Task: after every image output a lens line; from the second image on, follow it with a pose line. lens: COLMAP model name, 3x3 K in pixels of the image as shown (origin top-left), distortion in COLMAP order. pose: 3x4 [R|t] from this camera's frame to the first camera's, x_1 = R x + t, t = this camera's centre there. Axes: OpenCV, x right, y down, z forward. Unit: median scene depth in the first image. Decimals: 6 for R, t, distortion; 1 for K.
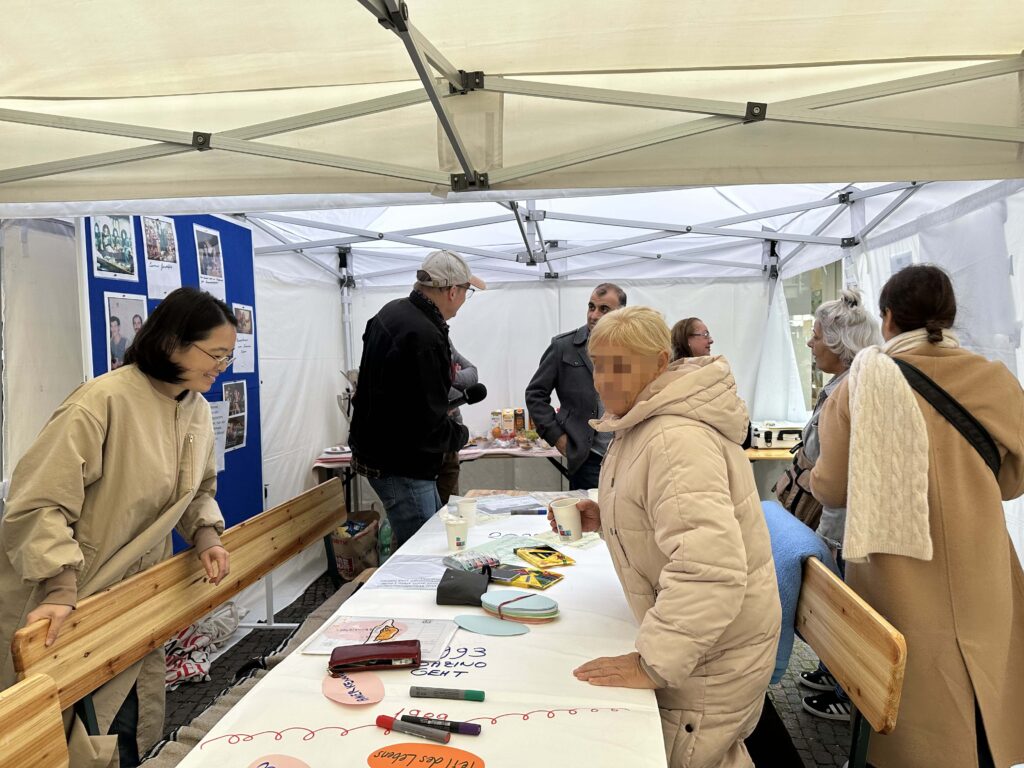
lens RADIAL K [[703.9, 0, 512.0], [0, 703.9, 384.0], [0, 0, 1]] dist [-0.002165, -0.002794]
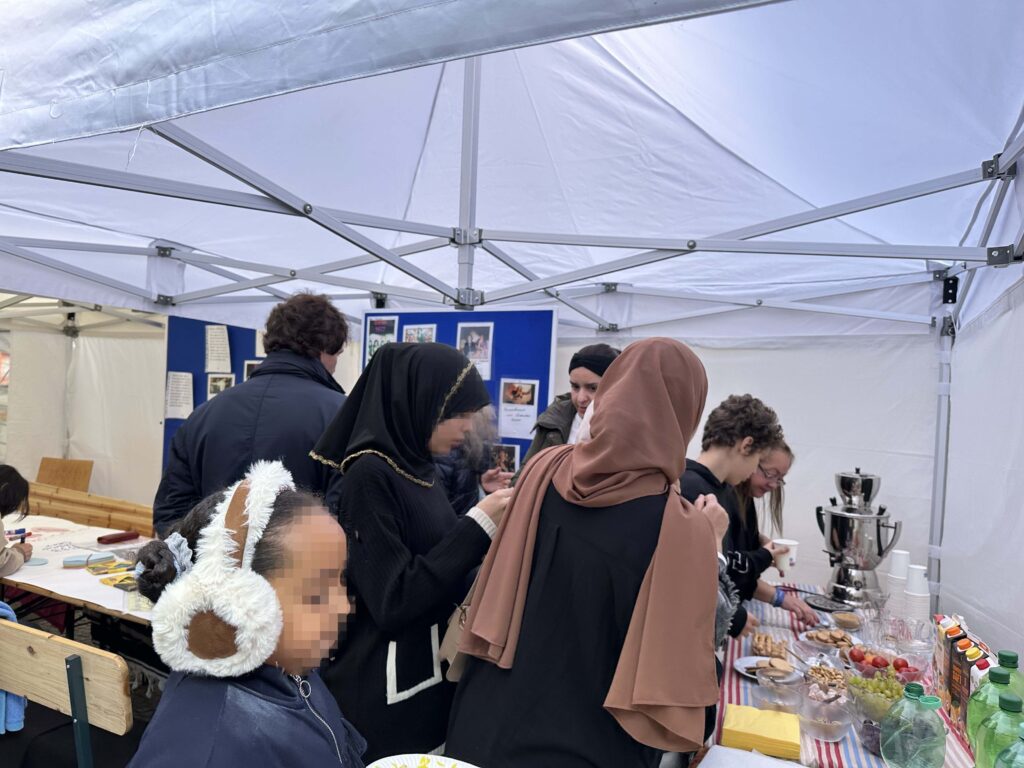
lens RADIAL K [[703.9, 0, 512.0], [0, 703.9, 384.0], [0, 0, 1]] dist [-0.002165, -0.002794]
pose [[-0.320637, -0.020718, -0.946976, 0.964188], [-0.089057, 0.995991, 0.008363, -0.152959], [0.943006, 0.087016, -0.321197, 1.829538]]
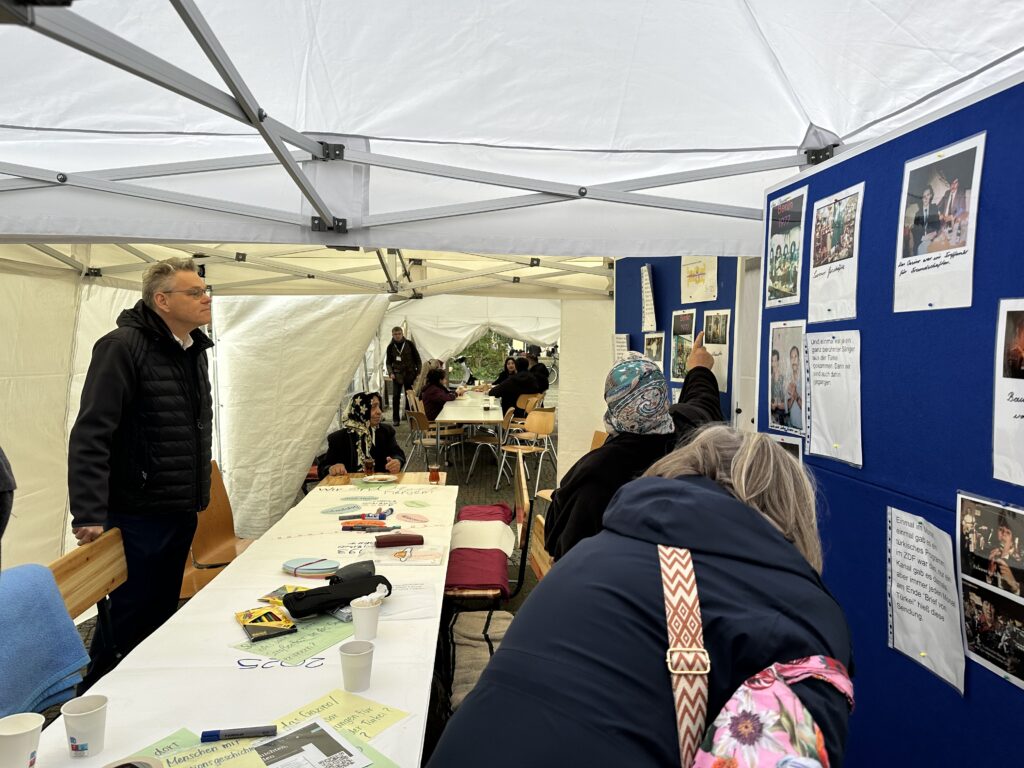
lens RADIAL K [[703.9, 0, 512.0], [0, 703.9, 384.0], [0, 0, 1]] dist [-0.002165, -0.002794]
pose [[-0.981020, 0.006681, -0.193794, -0.078500], [-0.014746, 0.993942, 0.108914, -0.139226], [0.193347, 0.109704, -0.974978, 1.728859]]
